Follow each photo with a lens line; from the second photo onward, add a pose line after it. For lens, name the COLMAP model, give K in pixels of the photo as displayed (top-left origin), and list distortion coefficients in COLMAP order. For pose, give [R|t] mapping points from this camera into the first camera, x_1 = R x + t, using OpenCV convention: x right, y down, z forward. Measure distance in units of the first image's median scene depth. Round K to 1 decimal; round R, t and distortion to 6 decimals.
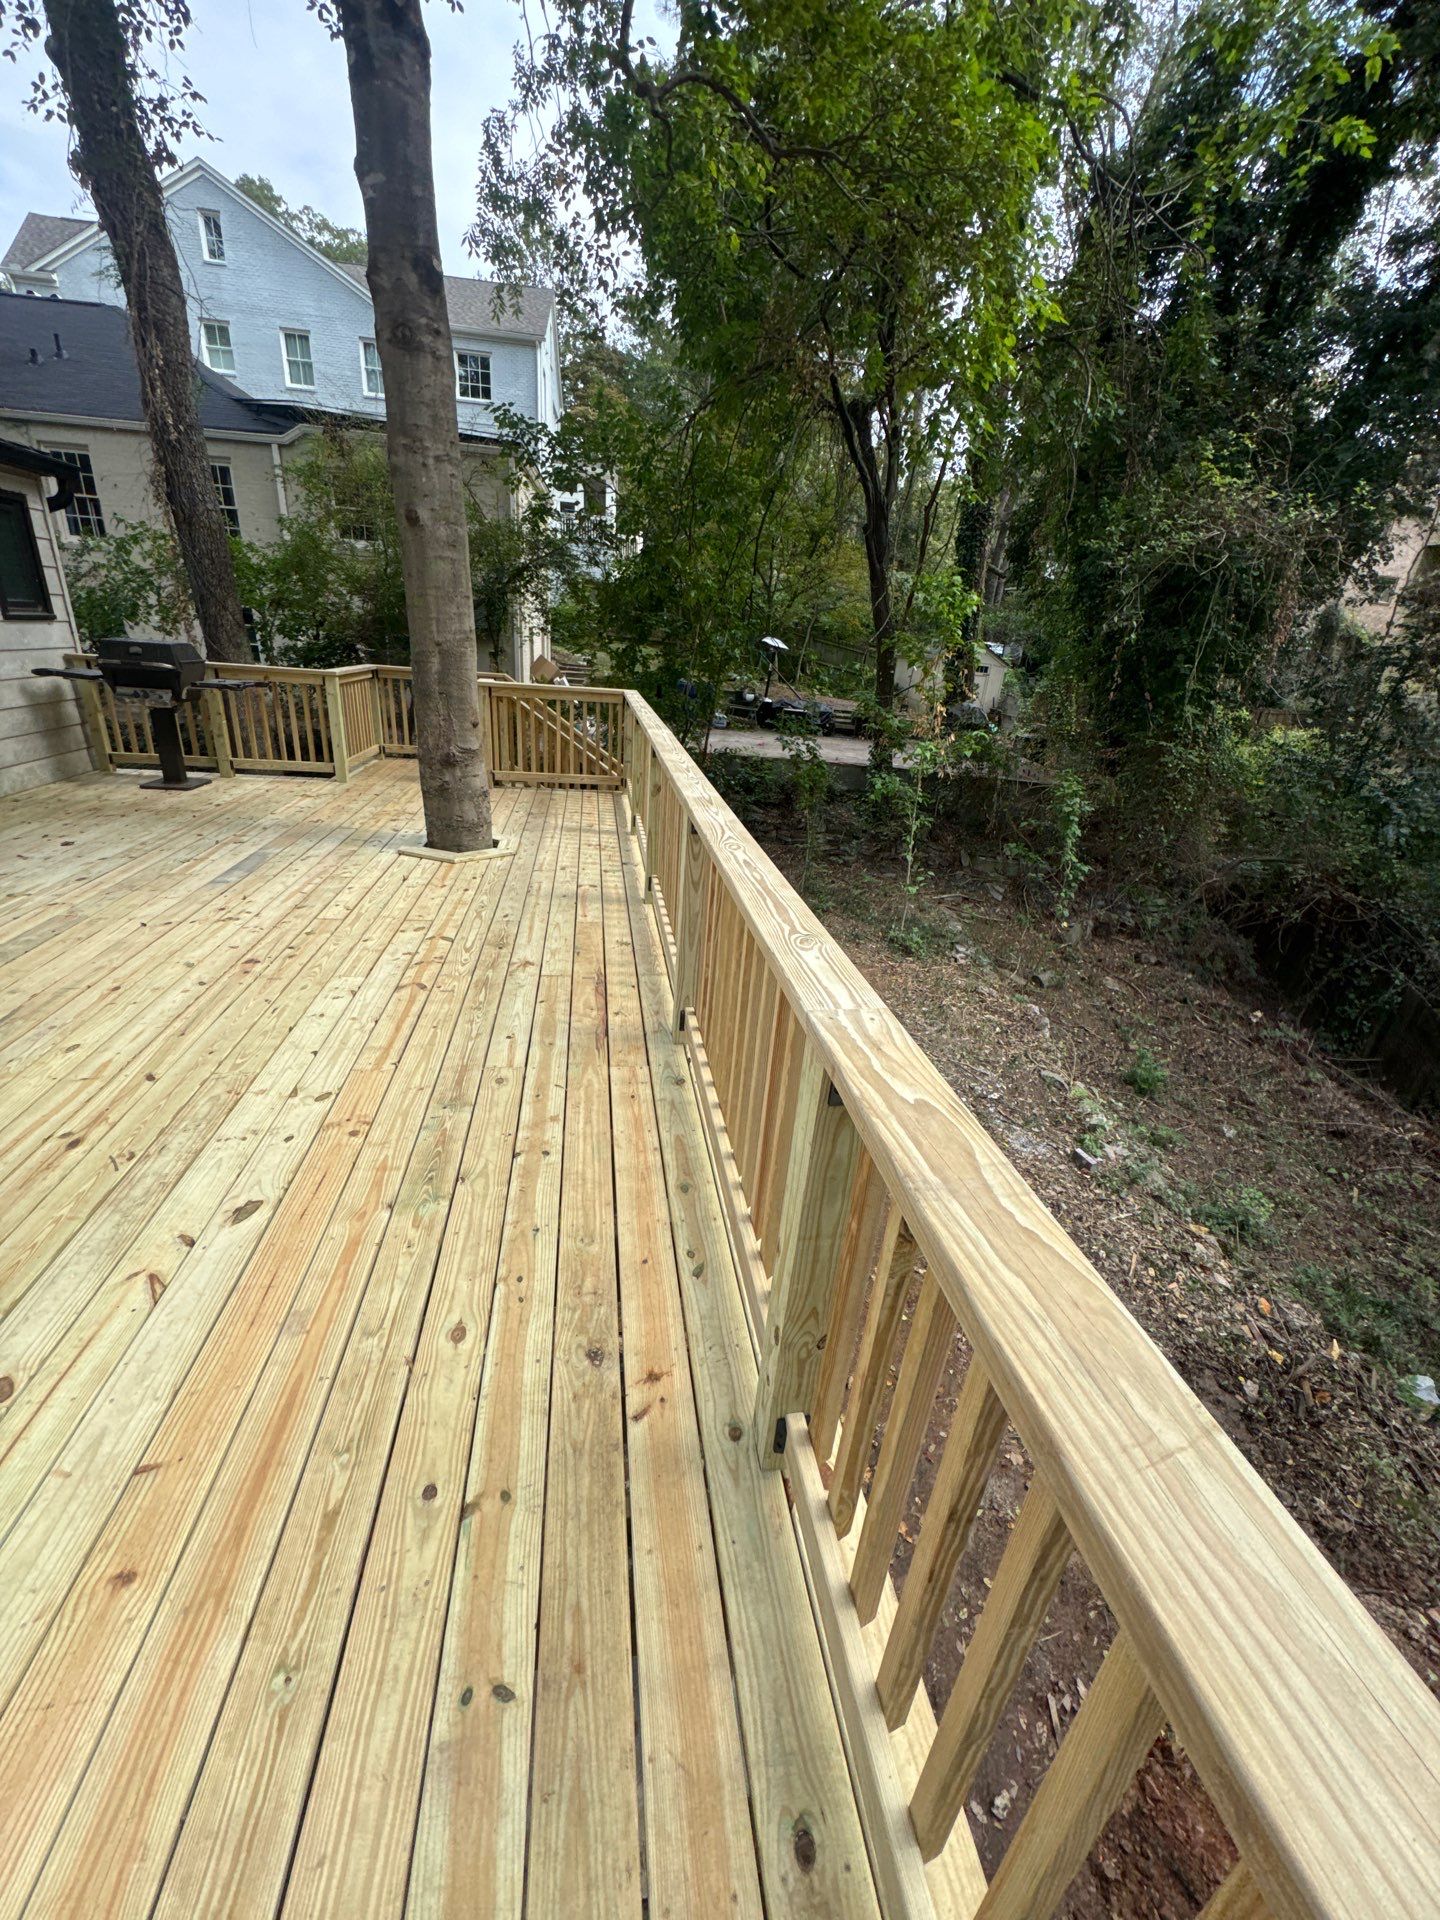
lens RADIAL K [[763.6, 0, 717.9], [0, 763.6, 957.5], [0, 0, 1]] dist [-0.003121, 0.000334]
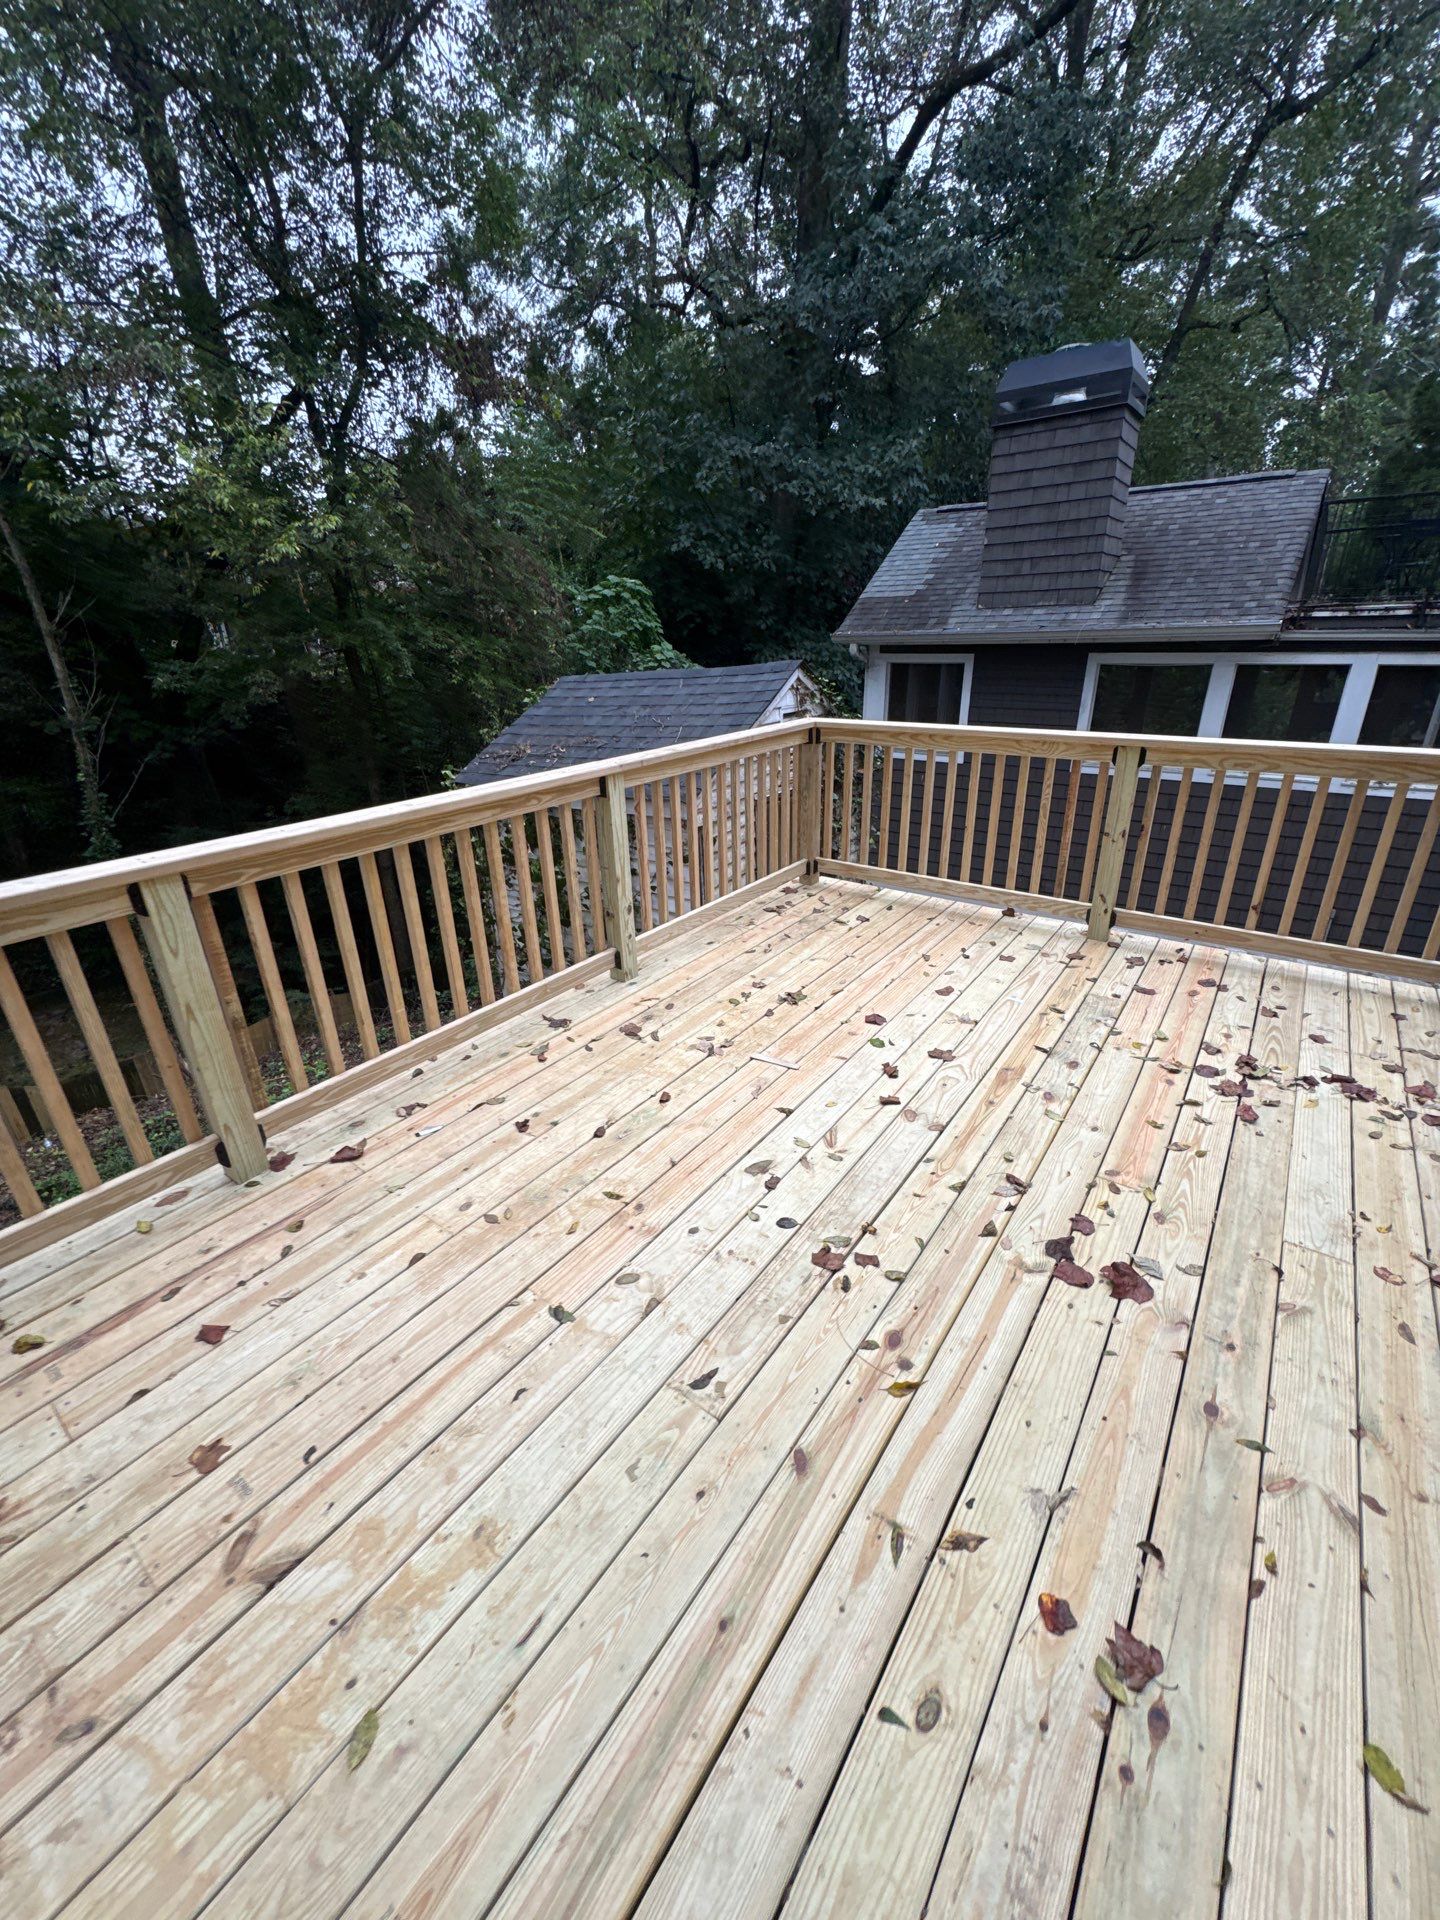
lens RADIAL K [[763.6, 0, 719.4], [0, 763.6, 961.8], [0, 0, 1]] dist [-0.003121, 0.000334]
pose [[-0.705858, -0.327747, 0.627970, -0.443143], [0.252696, 0.711684, 0.655477, -0.239150], [-0.661747, 0.621359, -0.419528, 0.493763]]
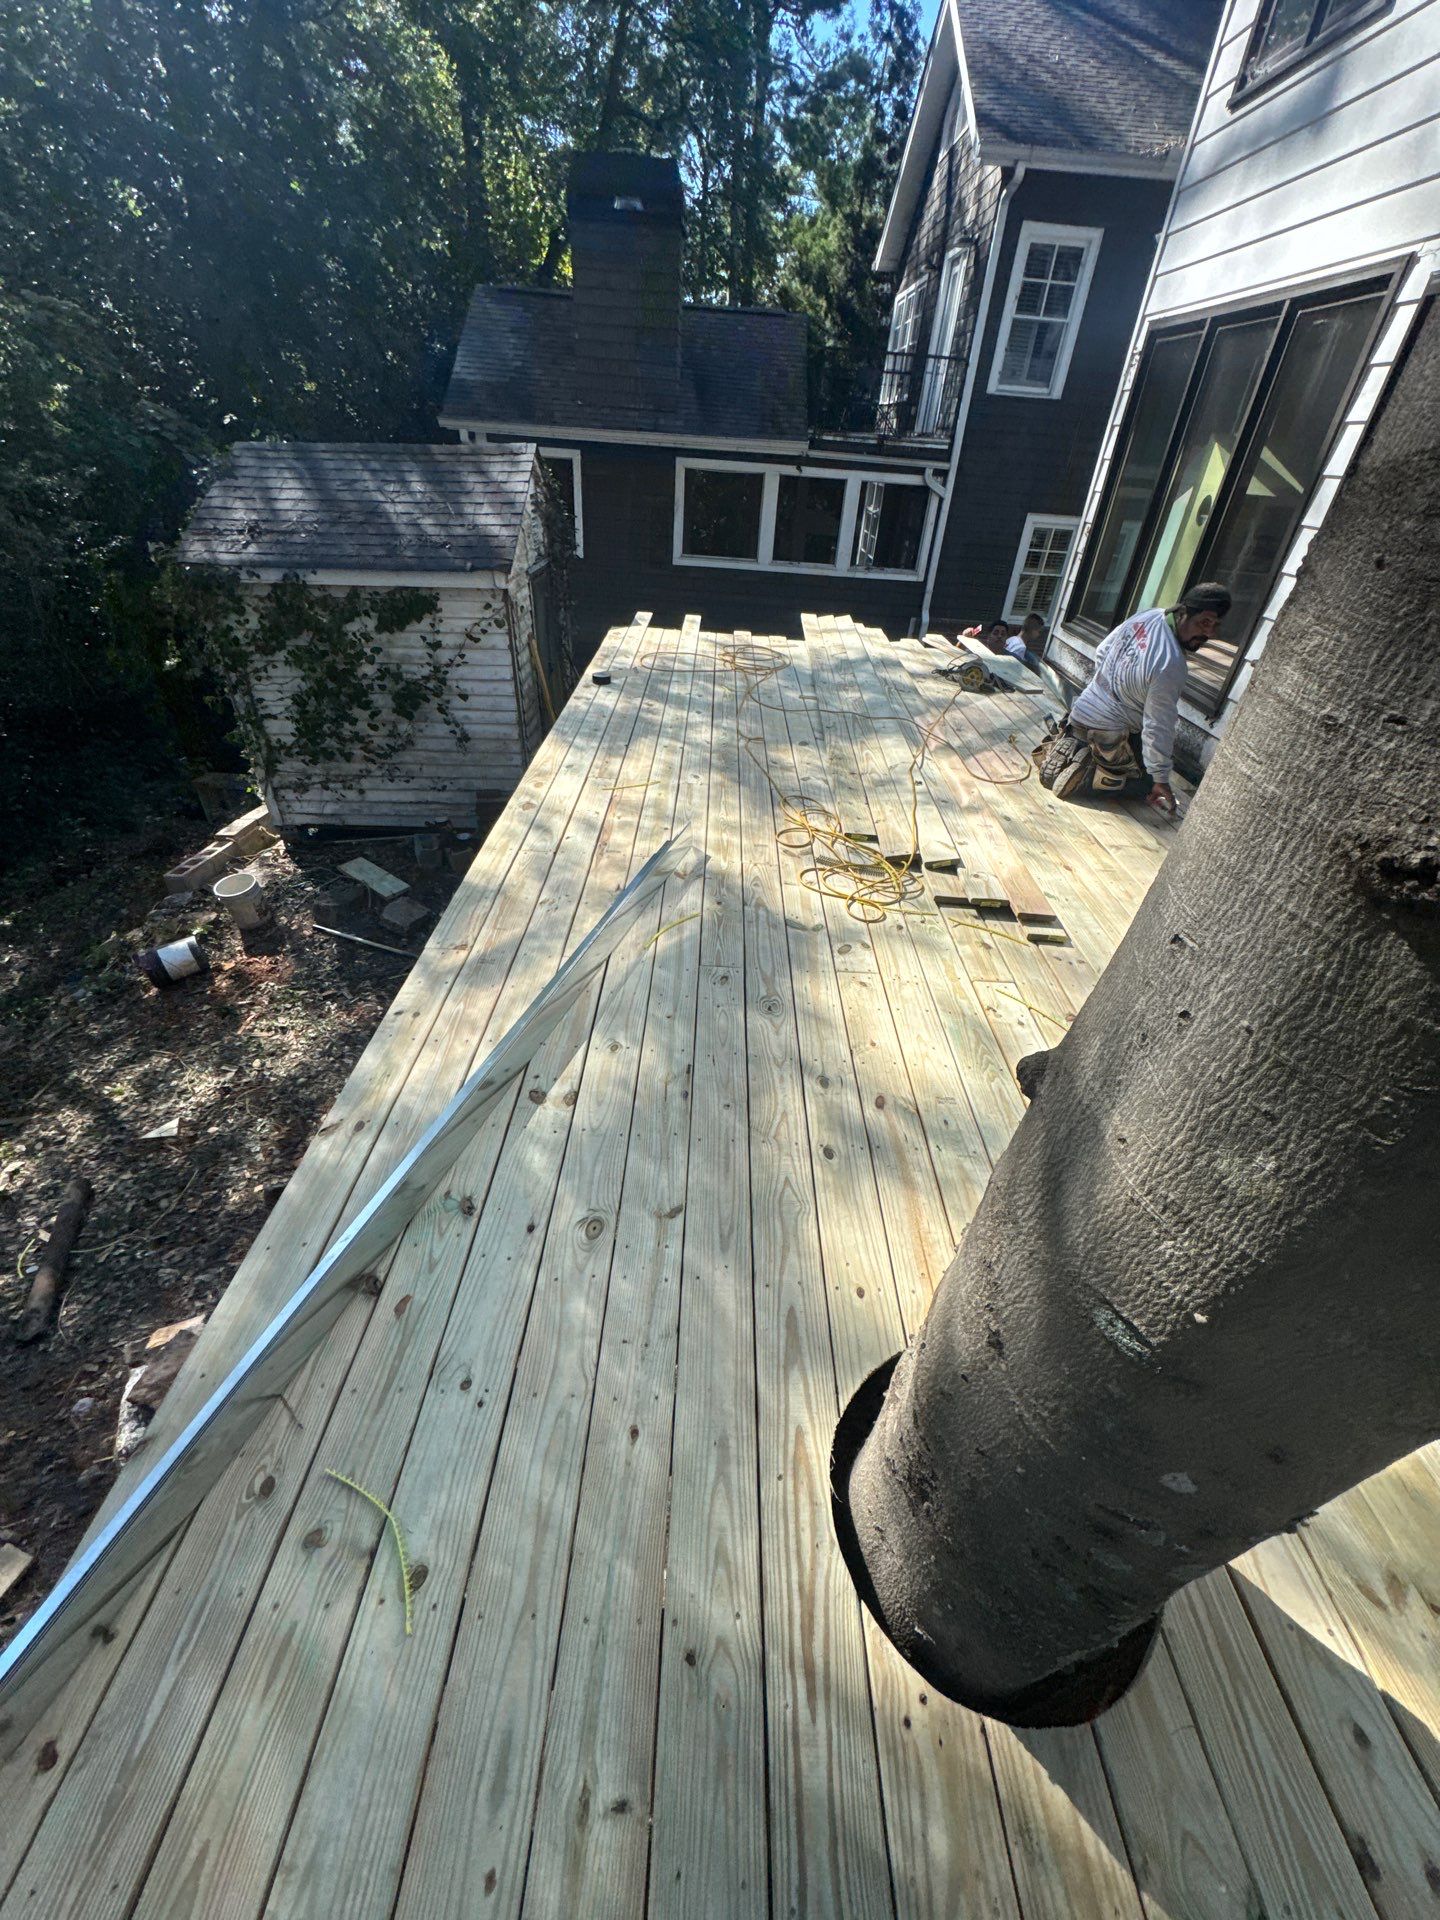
lens RADIAL K [[763.6, 0, 722.0], [0, 763.6, 959.9], [0, 0, 1]] dist [-0.003121, 0.000334]
pose [[-0.978859, -0.196217, 0.057749, -0.240322], [-0.057563, 0.535196, 0.842765, -0.423228], [-0.196271, 0.821623, -0.535176, 1.001766]]
